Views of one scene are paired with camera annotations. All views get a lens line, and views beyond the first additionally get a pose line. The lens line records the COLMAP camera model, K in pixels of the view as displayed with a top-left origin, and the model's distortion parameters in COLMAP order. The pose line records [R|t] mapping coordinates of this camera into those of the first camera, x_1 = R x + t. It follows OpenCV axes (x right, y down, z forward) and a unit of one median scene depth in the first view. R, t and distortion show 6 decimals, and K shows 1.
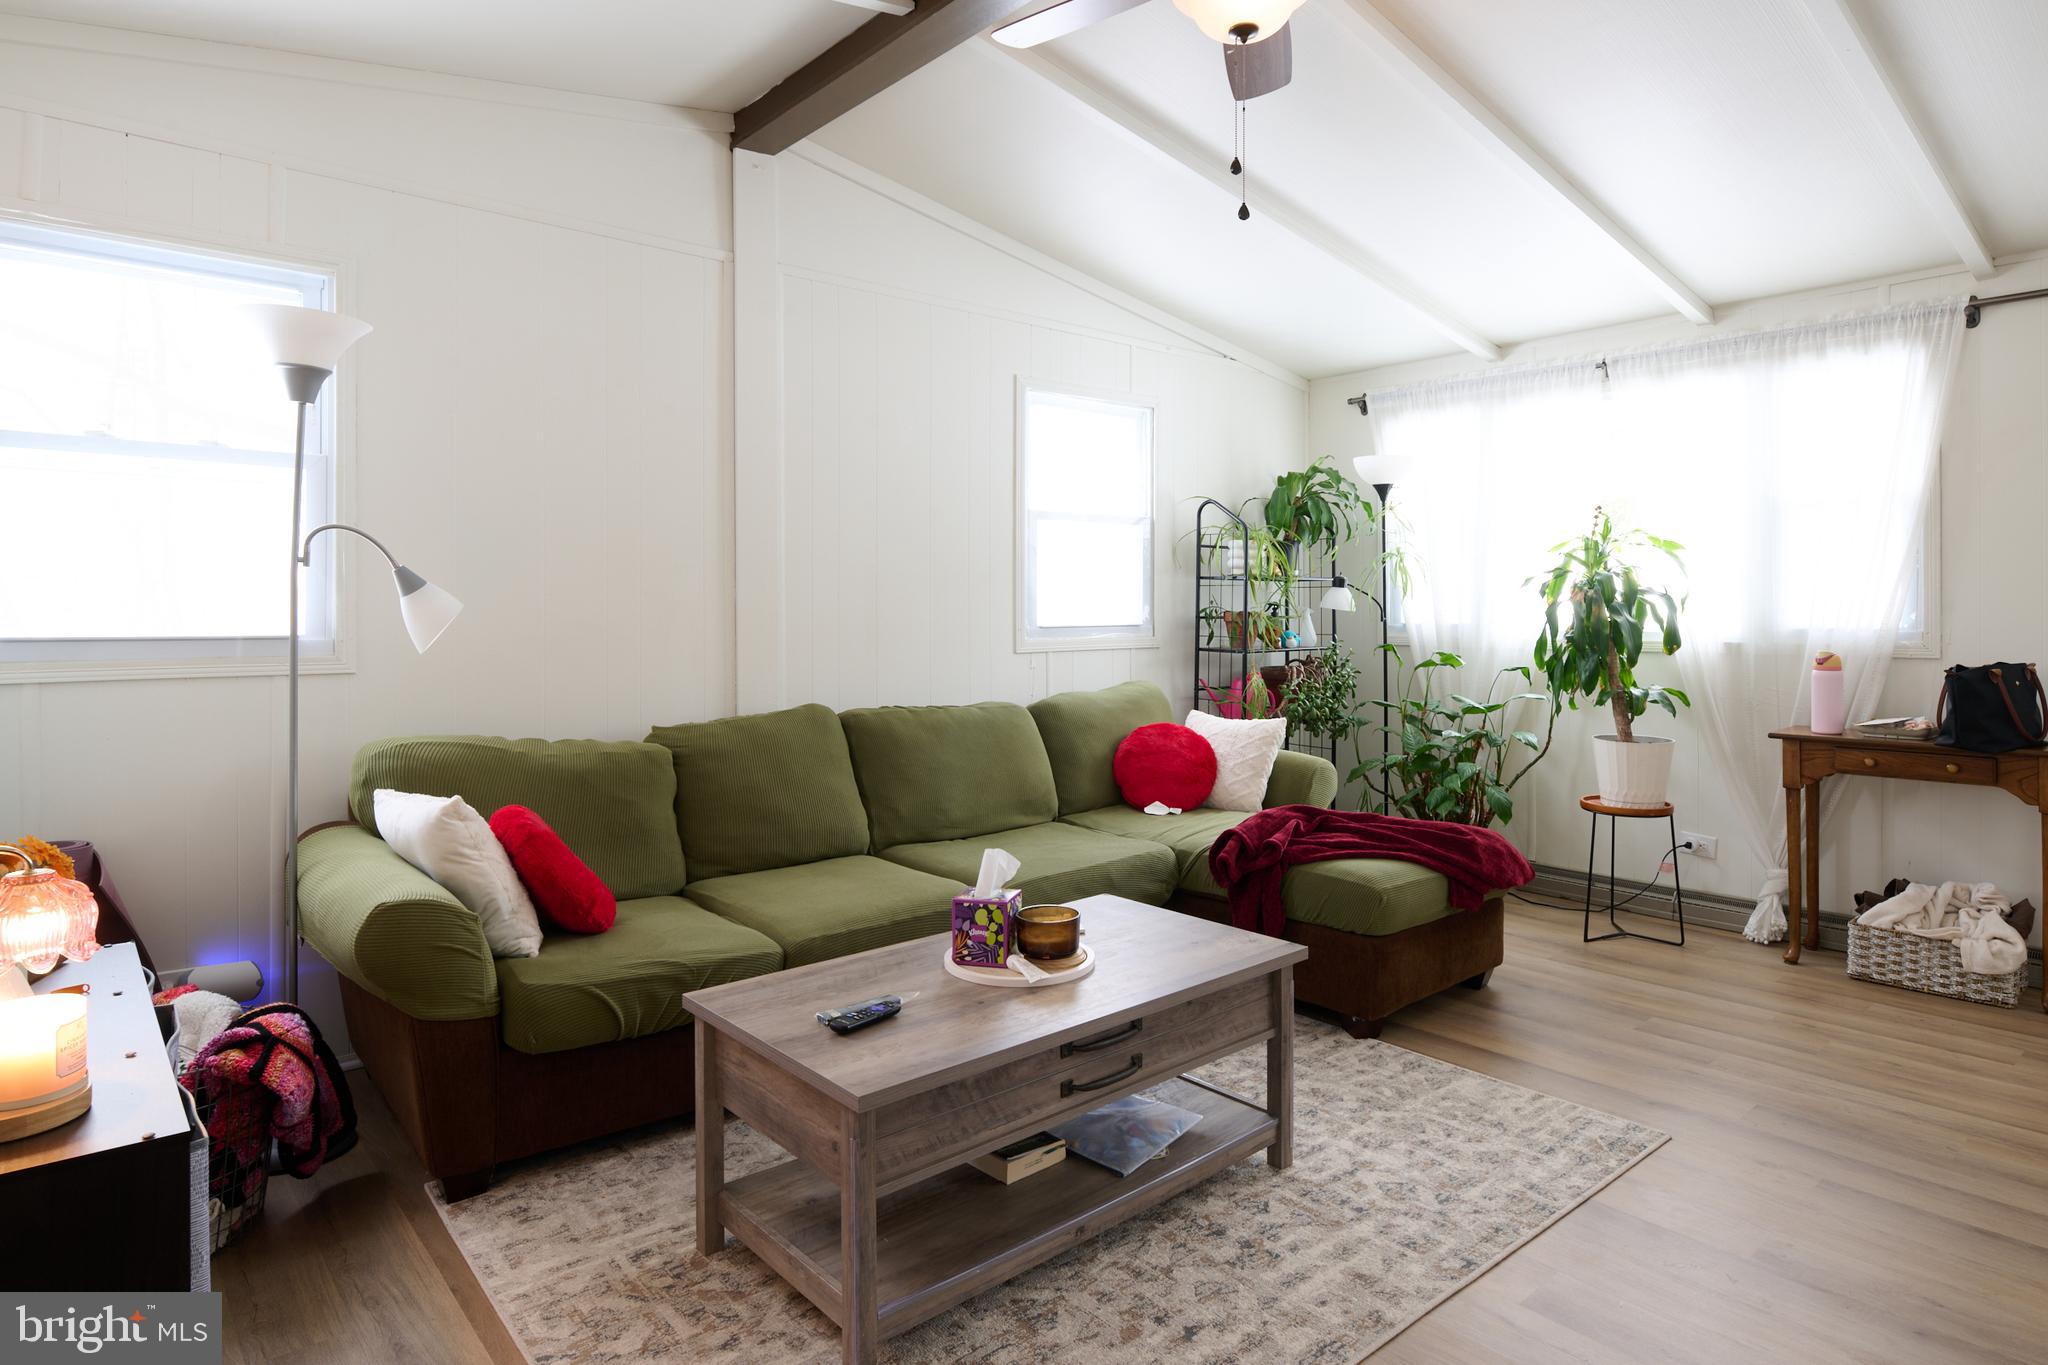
lens RADIAL K [[1142.3, 0, 1038.2], [0, 1142.3, 606.5], [0, 0, 1]] dist [-0.000225, -0.006076]
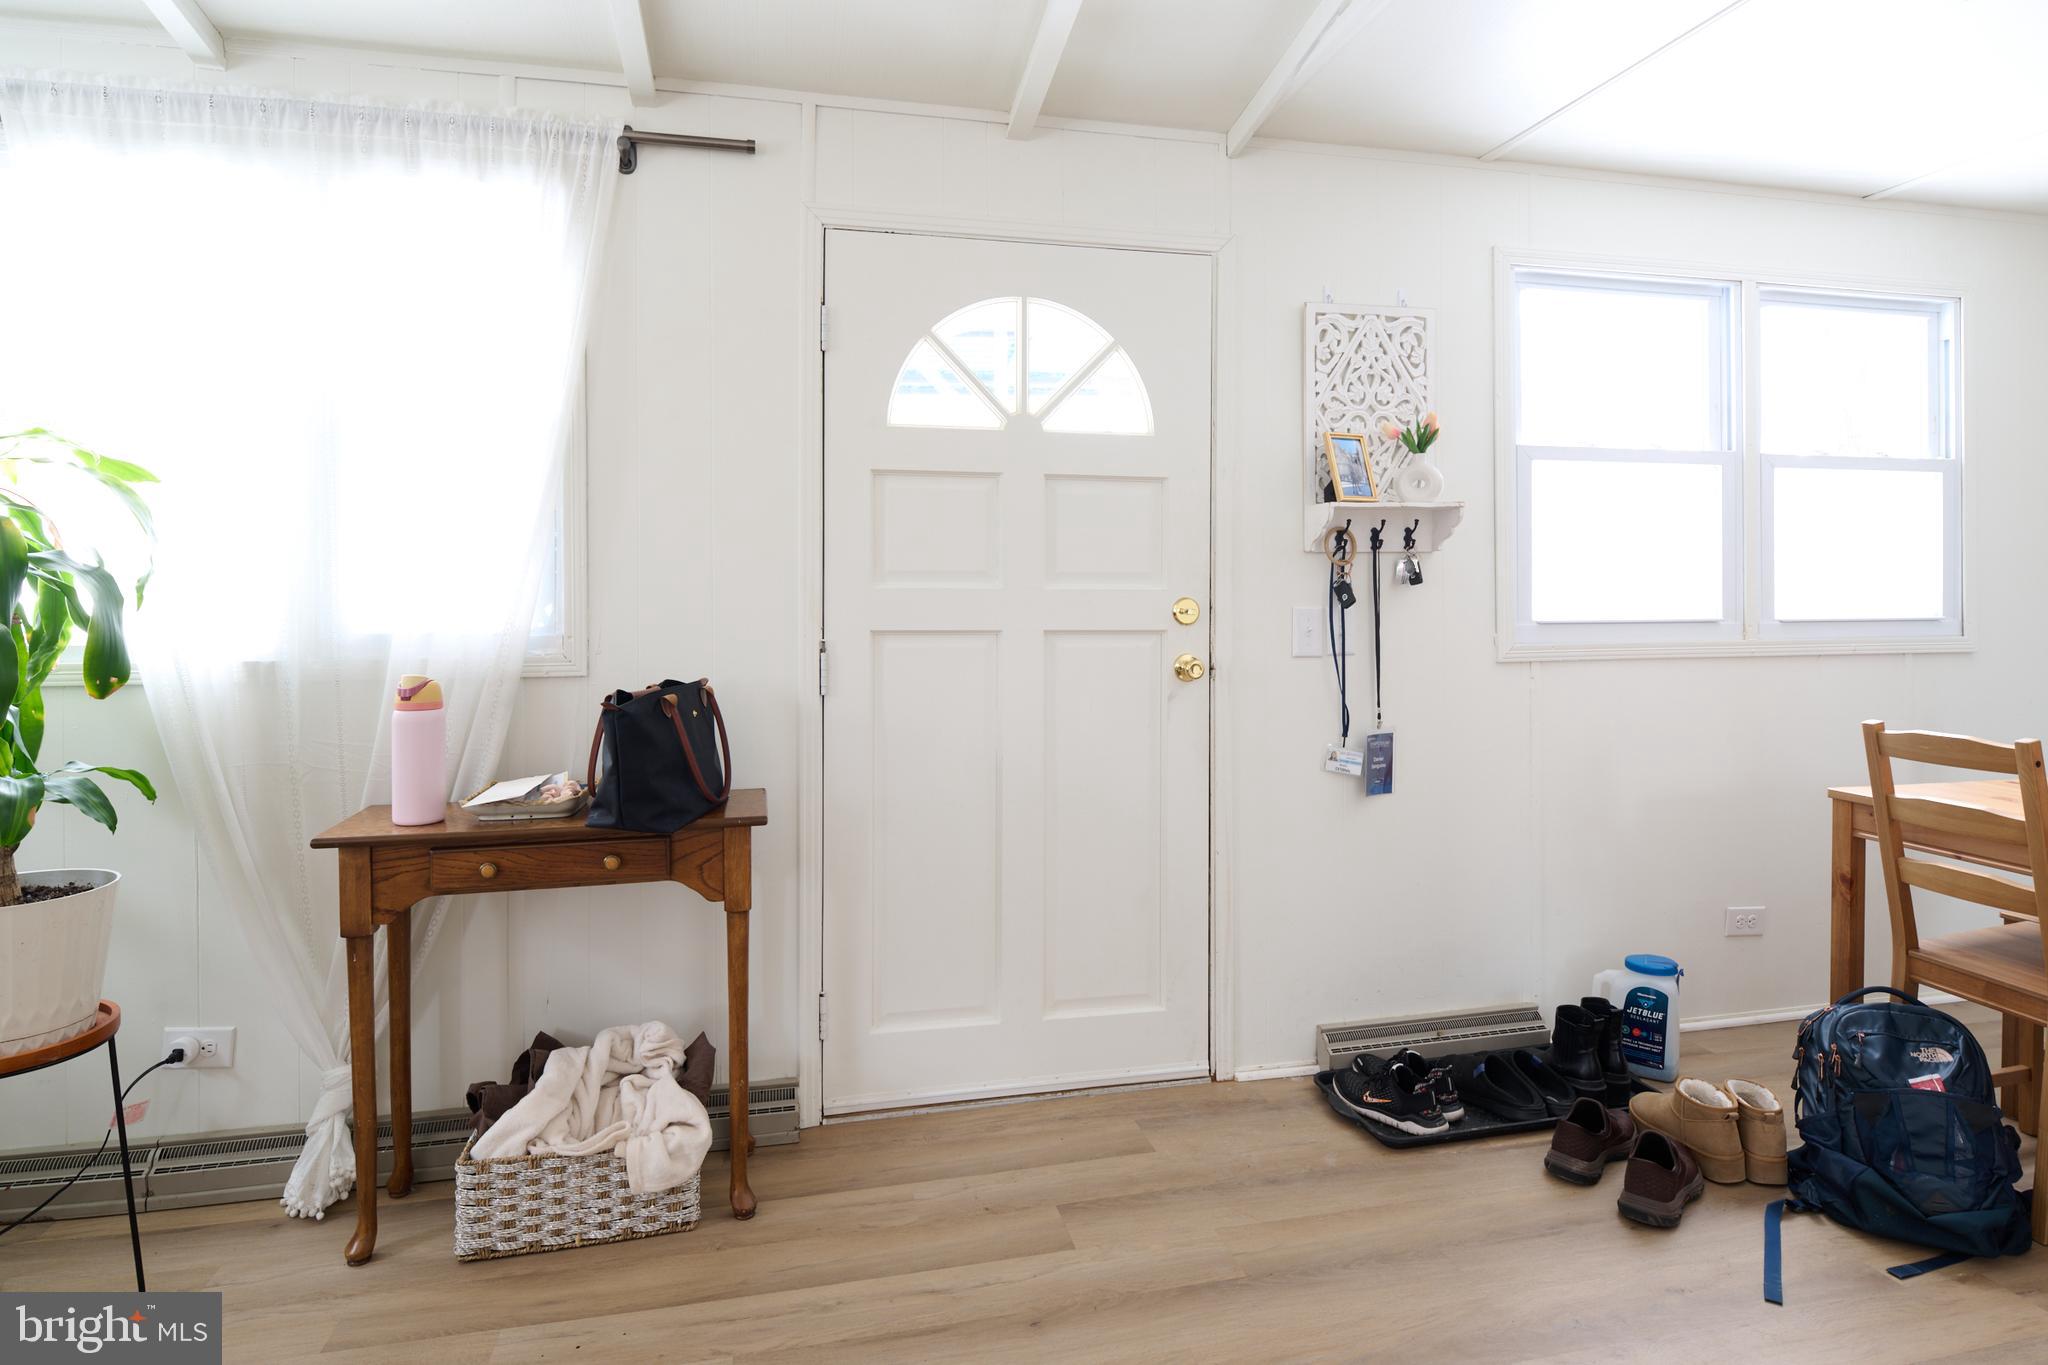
lens RADIAL K [[1142.3, 0, 1038.2], [0, 1142.3, 606.5], [0, 0, 1]] dist [-0.000225, -0.006076]
pose [[0.475308, -0.005520, 0.879802, 0.362919], [0.002241, 0.999985, 0.005063, 0.003925], [-0.879817, -0.000435, 0.475313, 0.492784]]
